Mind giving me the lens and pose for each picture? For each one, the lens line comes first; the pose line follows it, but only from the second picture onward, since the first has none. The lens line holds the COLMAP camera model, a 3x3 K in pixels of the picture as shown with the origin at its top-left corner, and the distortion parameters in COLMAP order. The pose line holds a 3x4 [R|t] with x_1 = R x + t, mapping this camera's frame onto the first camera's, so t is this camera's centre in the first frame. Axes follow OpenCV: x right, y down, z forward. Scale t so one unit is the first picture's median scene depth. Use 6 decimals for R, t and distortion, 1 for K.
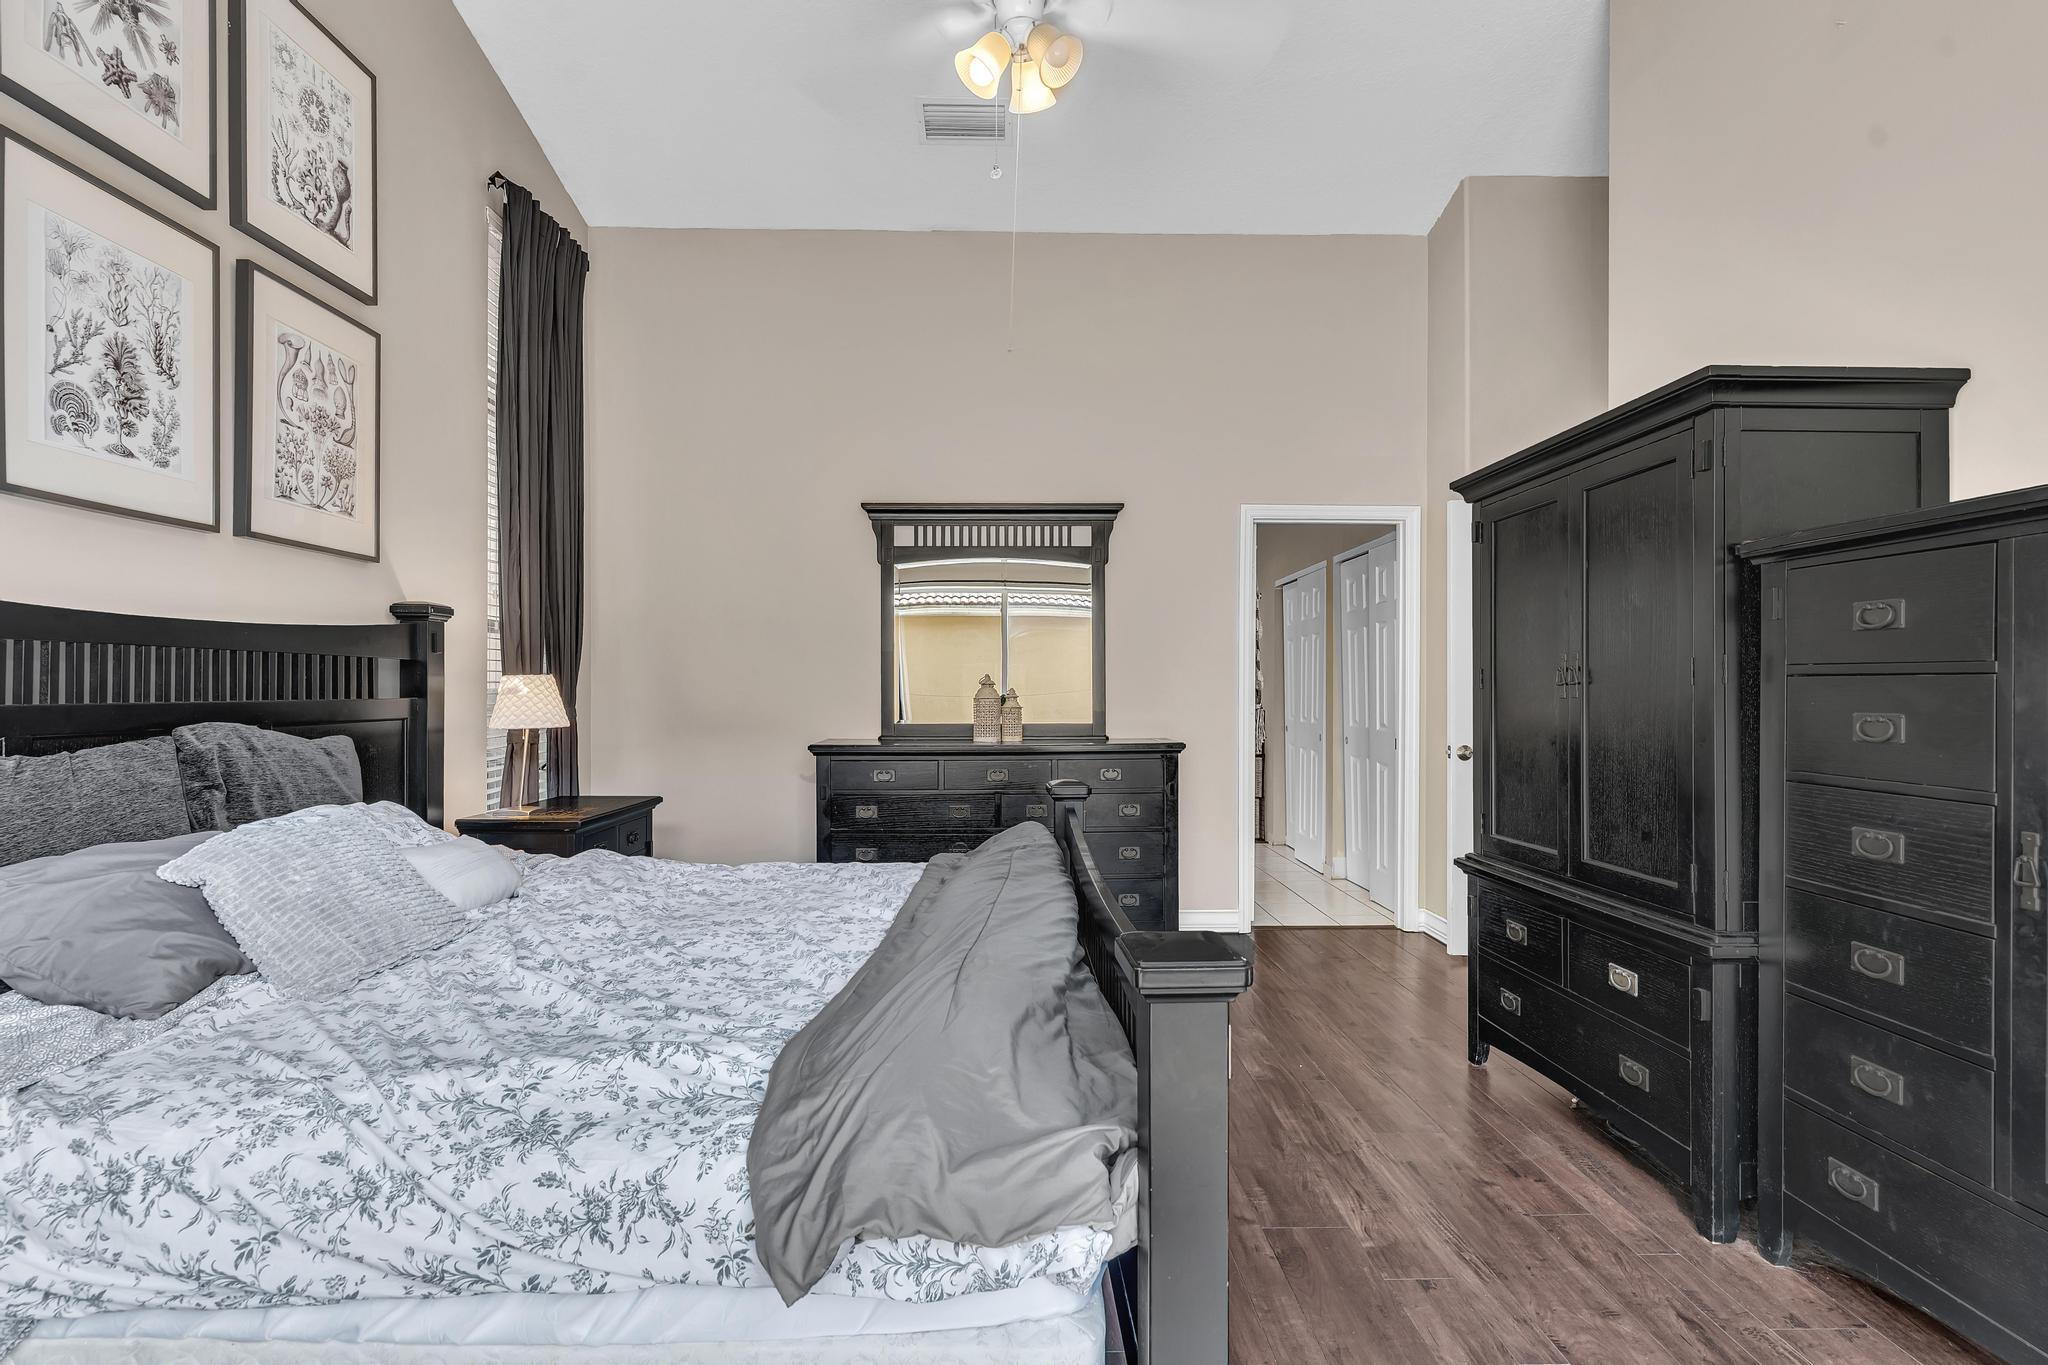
lens RADIAL K [[927.8, 0, 1024.0], [0, 927.8, 682.5], [0, 0, 1]] dist [-0.004176, 0.001025]
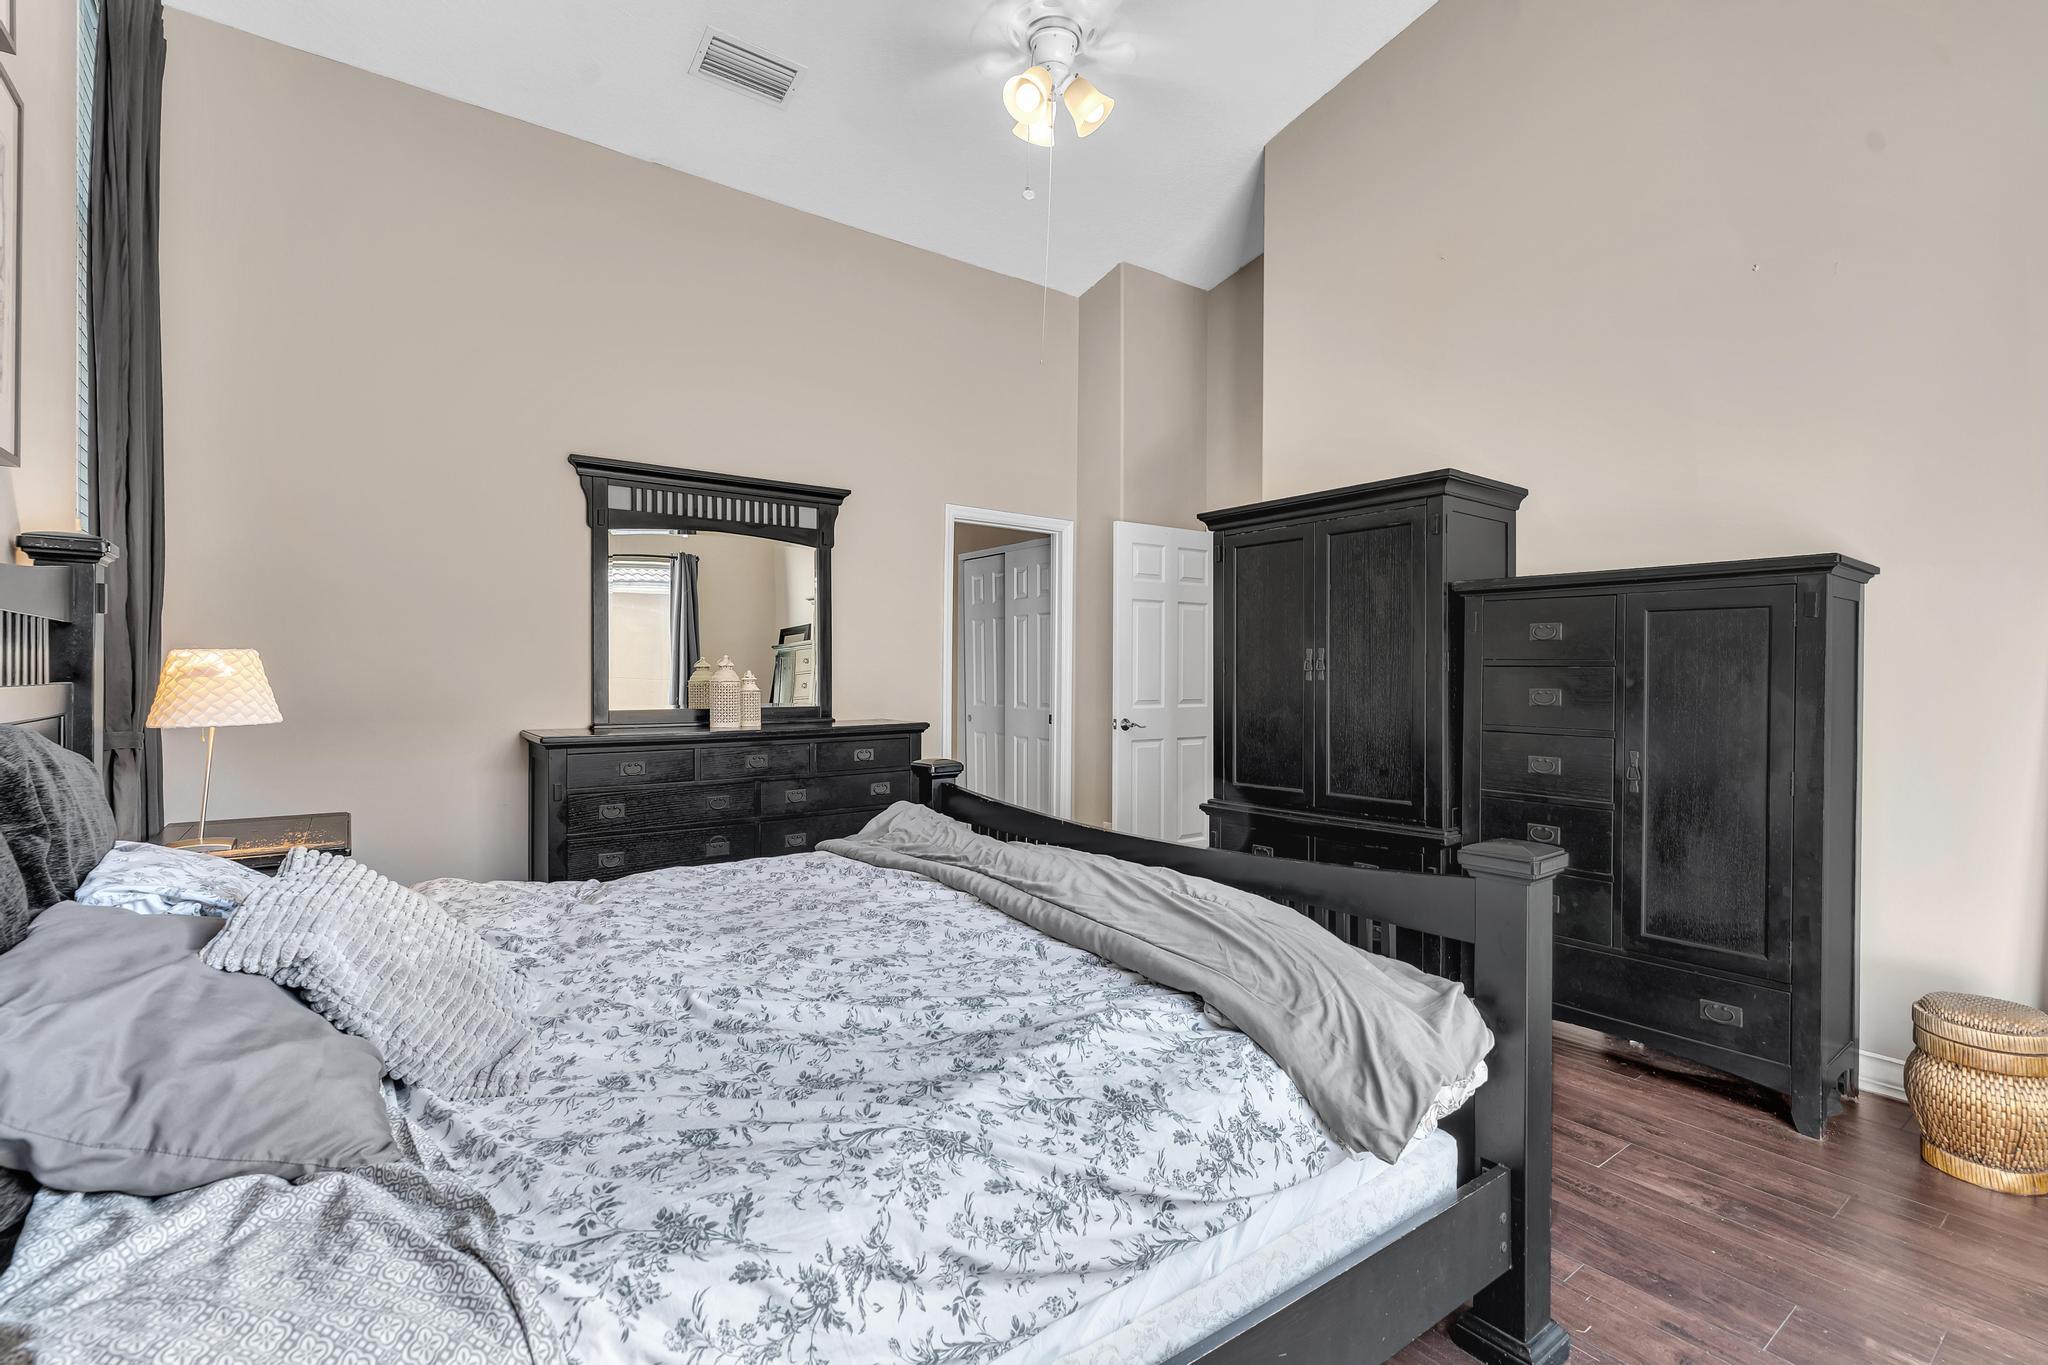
lens RADIAL K [[918.9, 0, 1020.6], [0, 918.9, 670.5], [0, 0, 1]] dist [-0.004989, 0.000727]
pose [[0.815412, 0.004715, 0.578862, -0.792703], [-0.008050, 0.999962, 0.003195, 0.001348], [-0.578825, -0.007265, 0.815419, 0.159624]]
